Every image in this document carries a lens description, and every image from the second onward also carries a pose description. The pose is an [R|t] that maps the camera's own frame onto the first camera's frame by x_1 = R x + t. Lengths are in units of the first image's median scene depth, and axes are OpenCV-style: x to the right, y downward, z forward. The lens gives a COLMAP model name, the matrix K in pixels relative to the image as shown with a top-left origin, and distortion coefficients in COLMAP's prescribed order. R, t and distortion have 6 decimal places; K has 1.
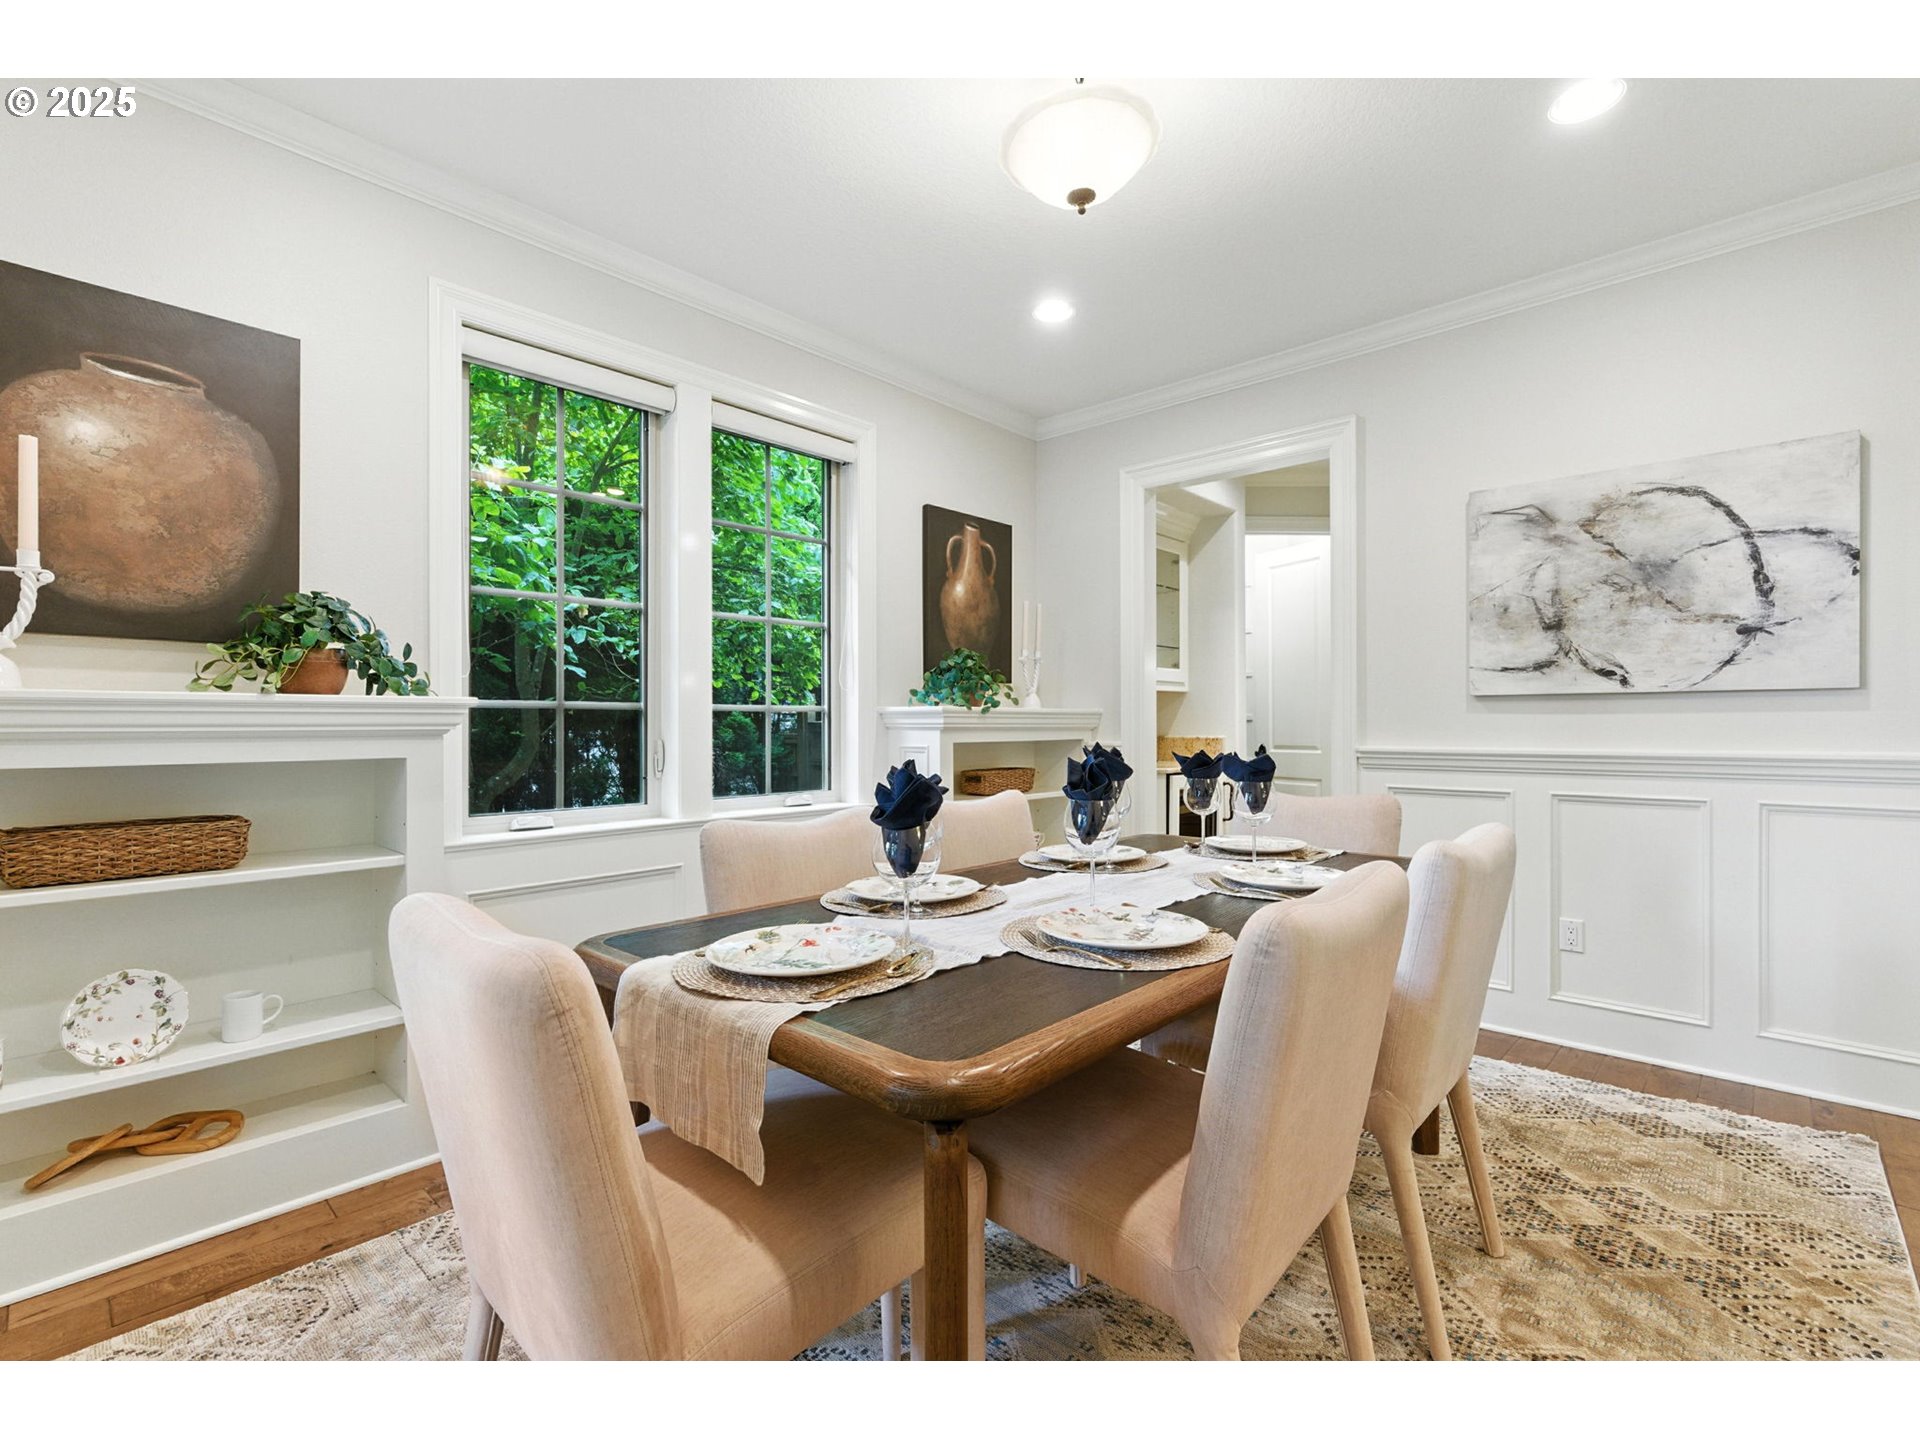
lens RADIAL K [[878.1, 0, 953.5], [0, 878.1, 724.2], [0, 0, 1]] dist [-0.003729, 0.003517]
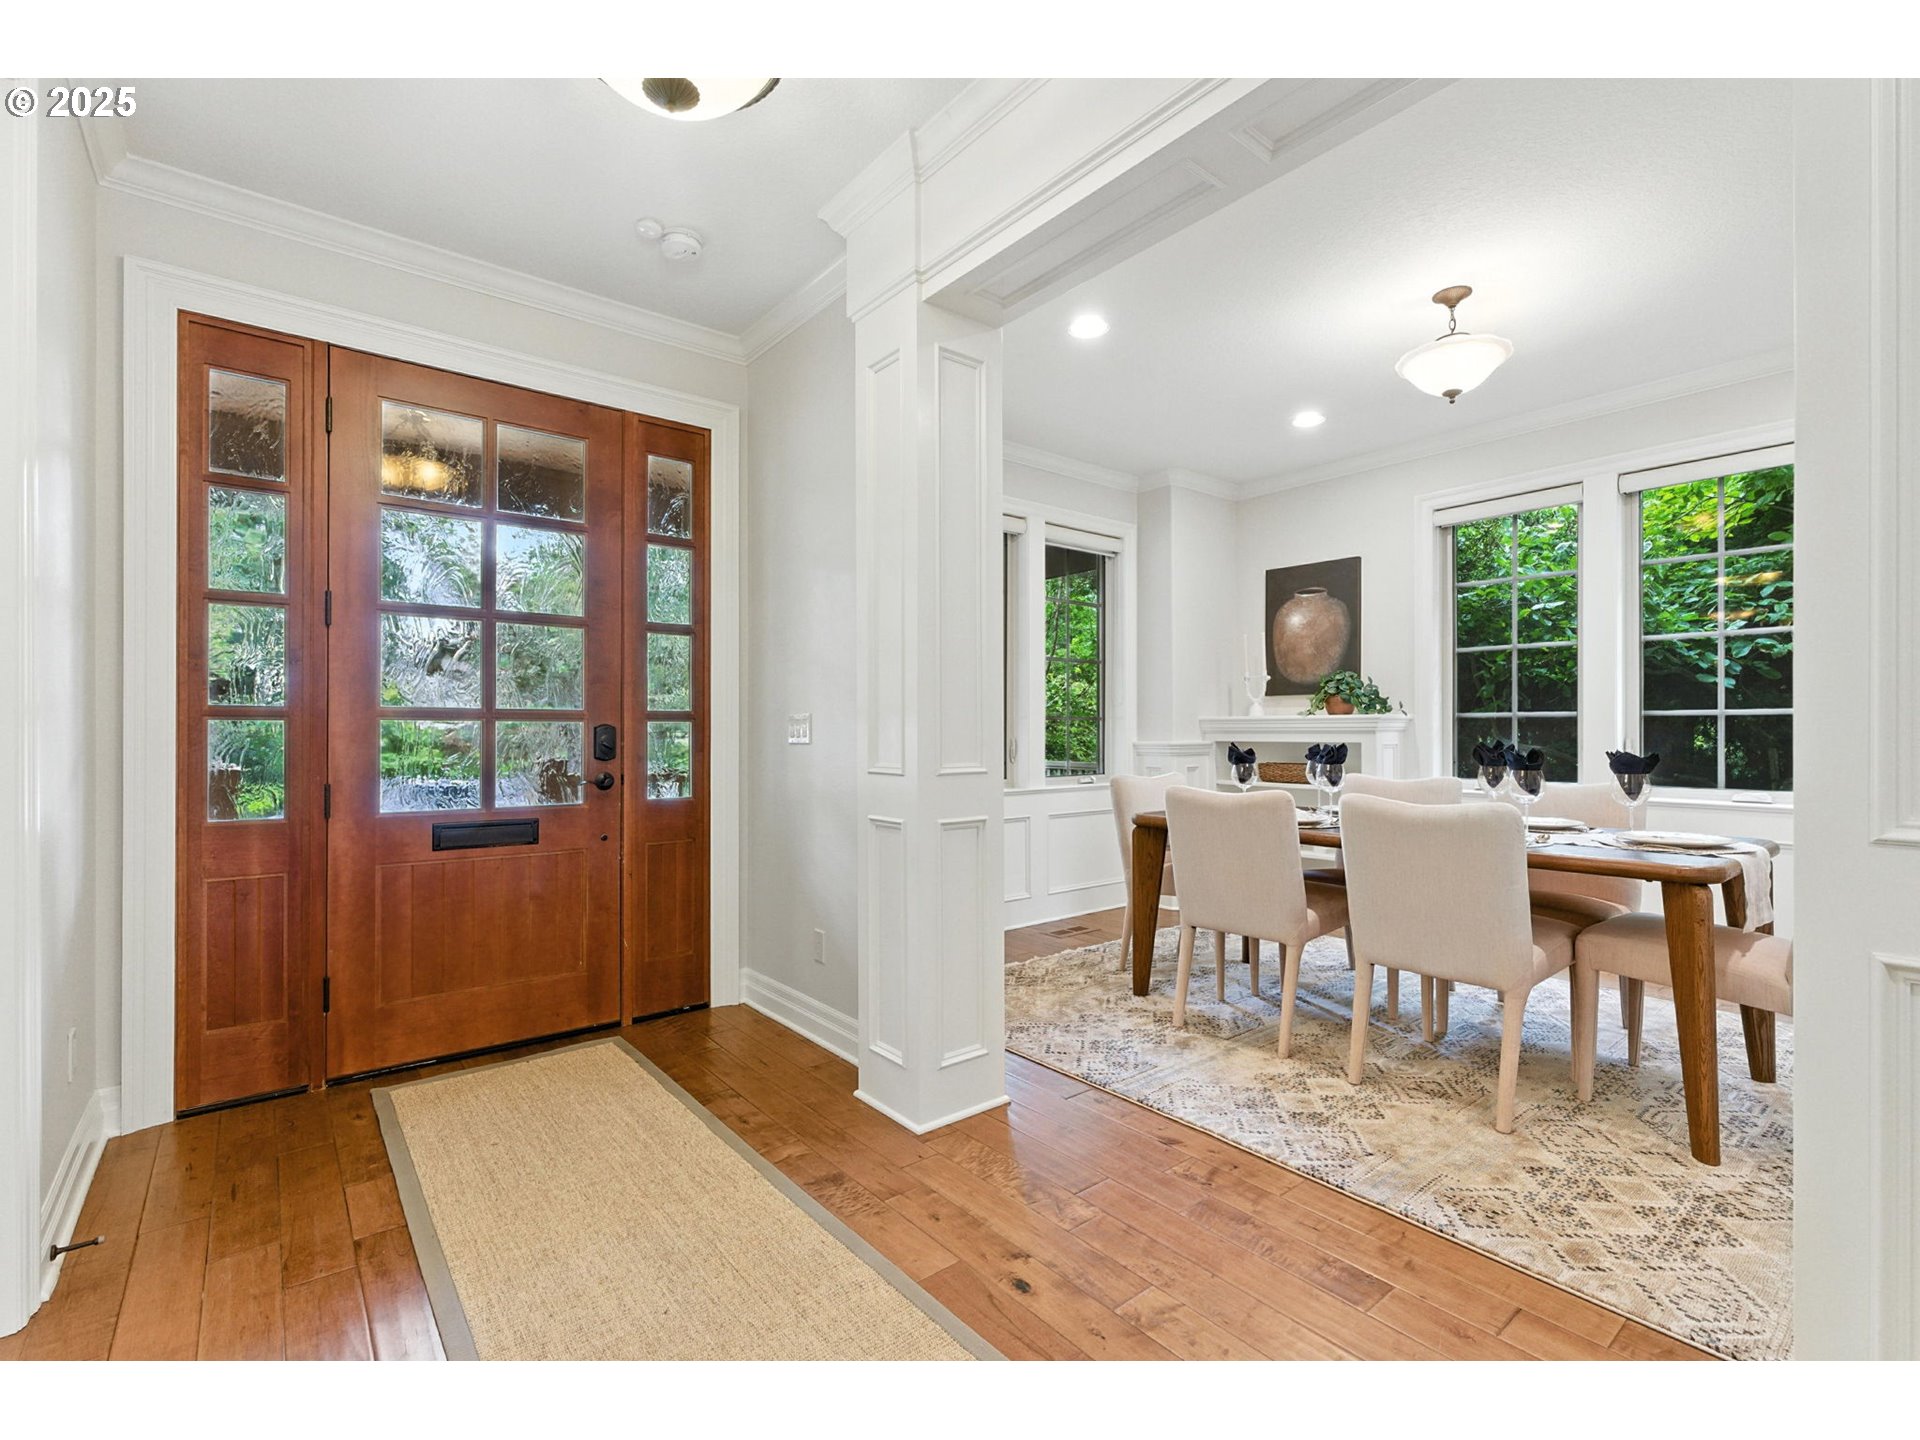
lens RADIAL K [[878.1, 0, 957.2], [0, 878.1, 731.0], [0, 0, 1]] dist [-0.003729, 0.003517]
pose [[-0.144834, 0.002304, -0.989453, 1.206409], [0.001610, 0.999997, 0.002093, 0.002176], [0.989455, -0.001290, -0.144838, 0.227876]]
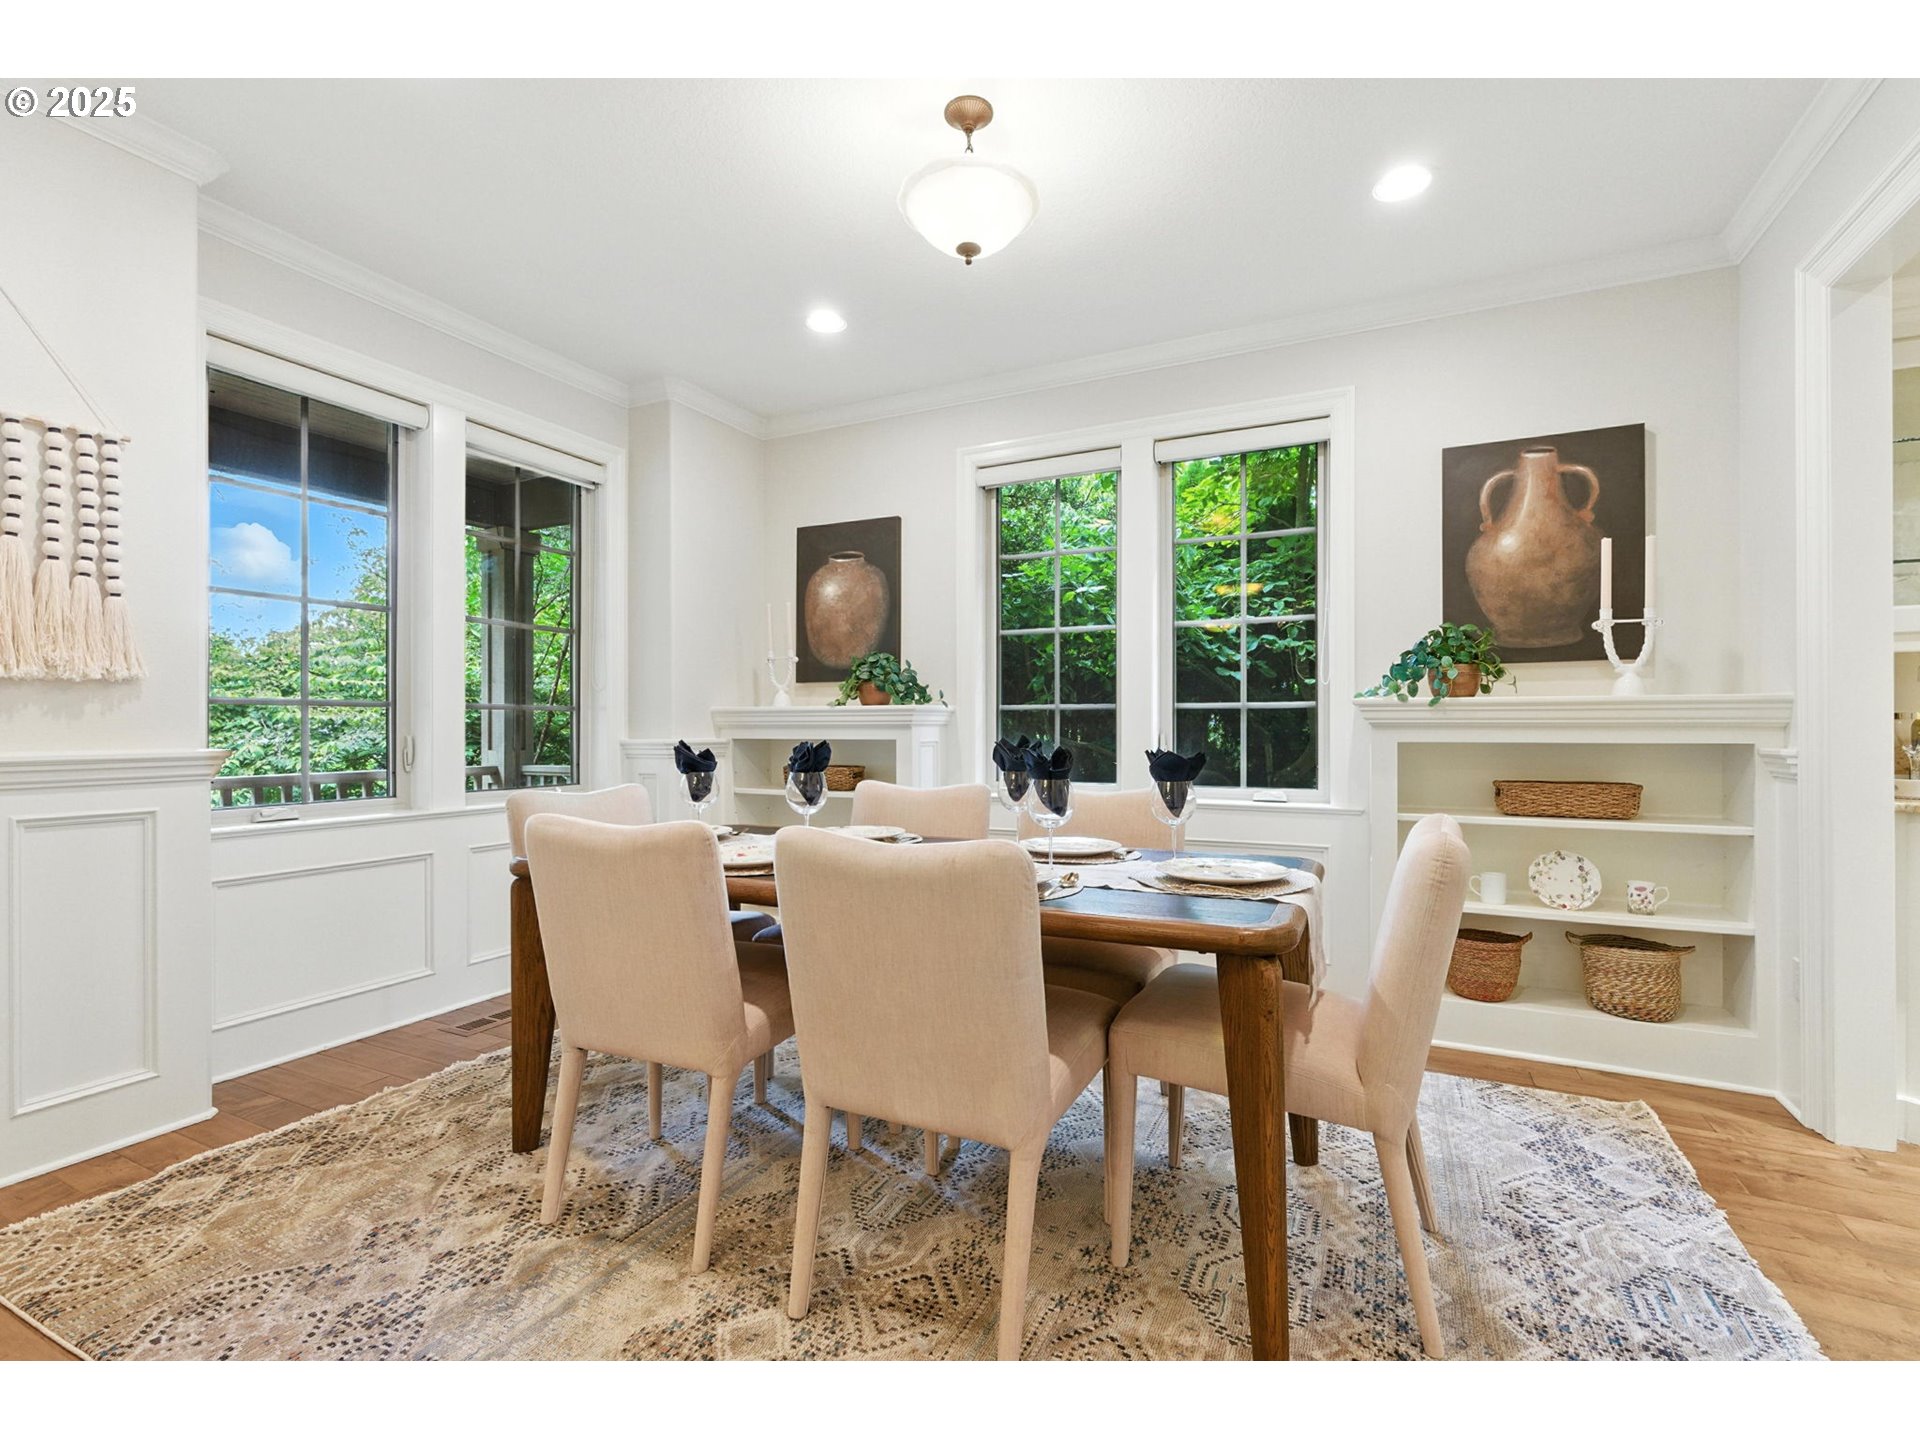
lens RADIAL K [[878.1, 0, 957.1], [0, 878.1, 730.7], [0, 0, 1]] dist [-0.003729, 0.003517]
pose [[0.283133, 0.004238, -0.959071, 0.805826], [0.000060, 0.999990, 0.004436, 0.008598], [0.959081, -0.001314, 0.283130, 0.437048]]
